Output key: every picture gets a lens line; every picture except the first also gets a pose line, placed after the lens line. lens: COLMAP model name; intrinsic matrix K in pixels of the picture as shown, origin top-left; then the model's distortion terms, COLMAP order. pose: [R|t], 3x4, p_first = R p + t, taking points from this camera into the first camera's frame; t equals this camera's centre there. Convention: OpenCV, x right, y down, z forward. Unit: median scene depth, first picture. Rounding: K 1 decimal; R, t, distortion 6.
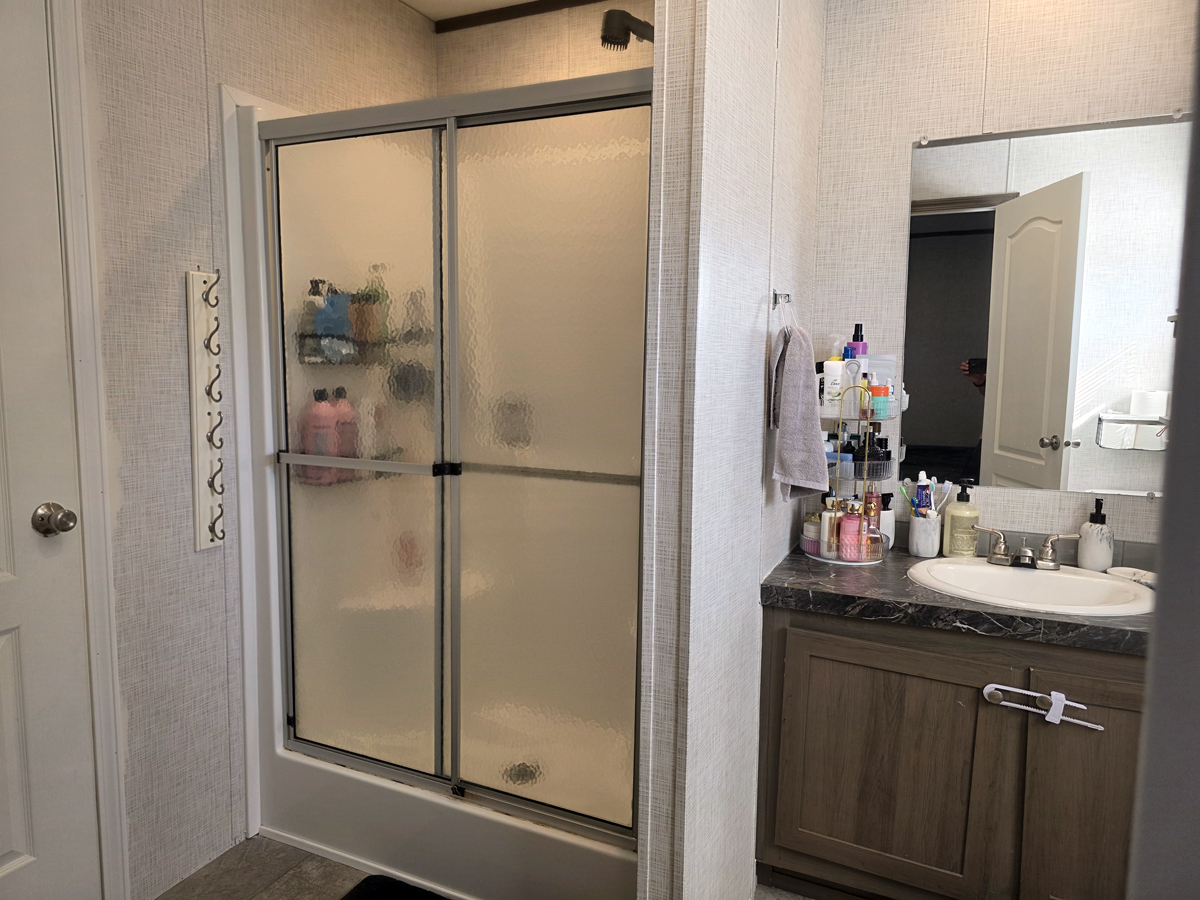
lens RADIAL K [[799.6, 0, 592.7], [0, 799.6, 440.5], [0, 0, 1]] dist [0.072640, -0.063691]
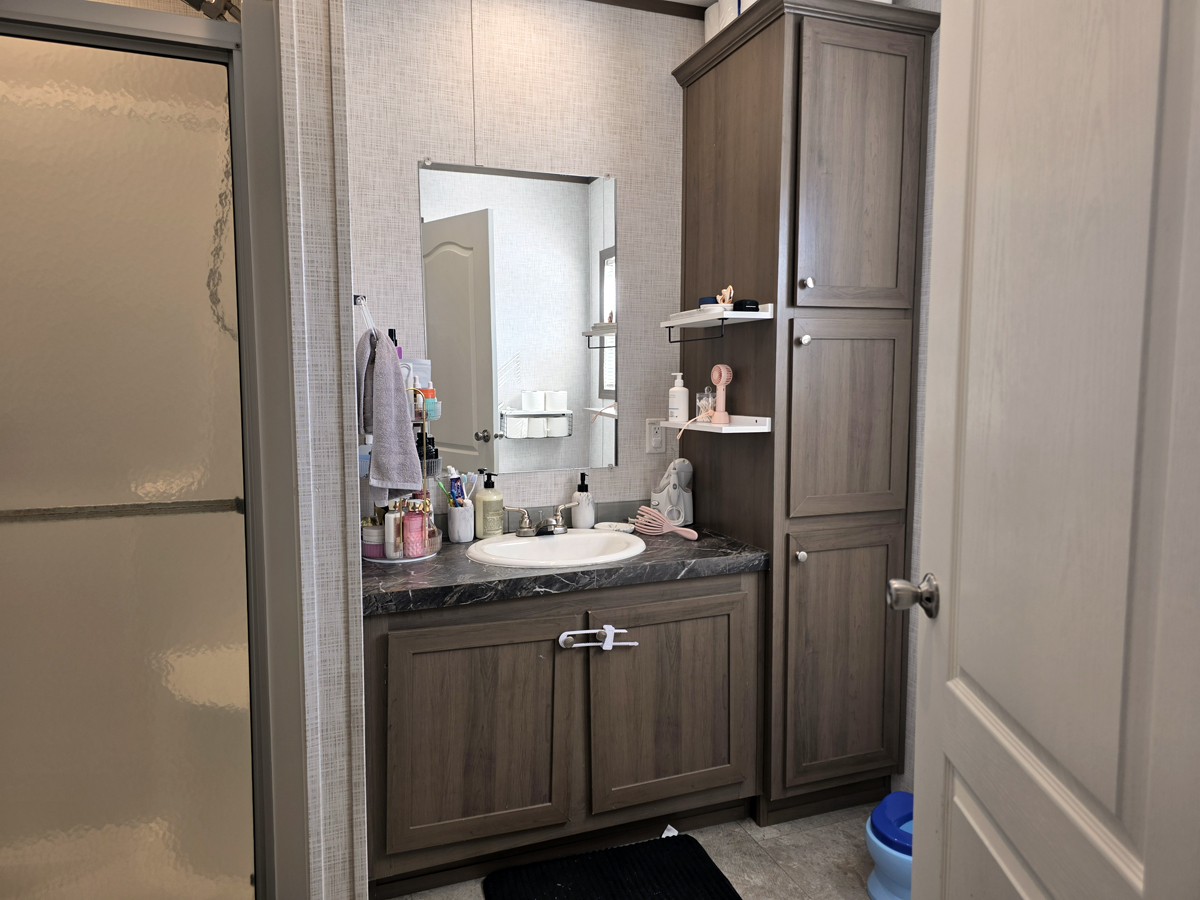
lens RADIAL K [[799.6, 0, 610.6], [0, 799.6, 446.9], [0, 0, 1]] dist [0.072640, -0.063691]
pose [[0.688685, -0.078658, 0.720781, -0.272739], [0.080509, 0.996247, 0.031796, -0.005577], [-0.720577, 0.036132, 0.692433, 0.110023]]
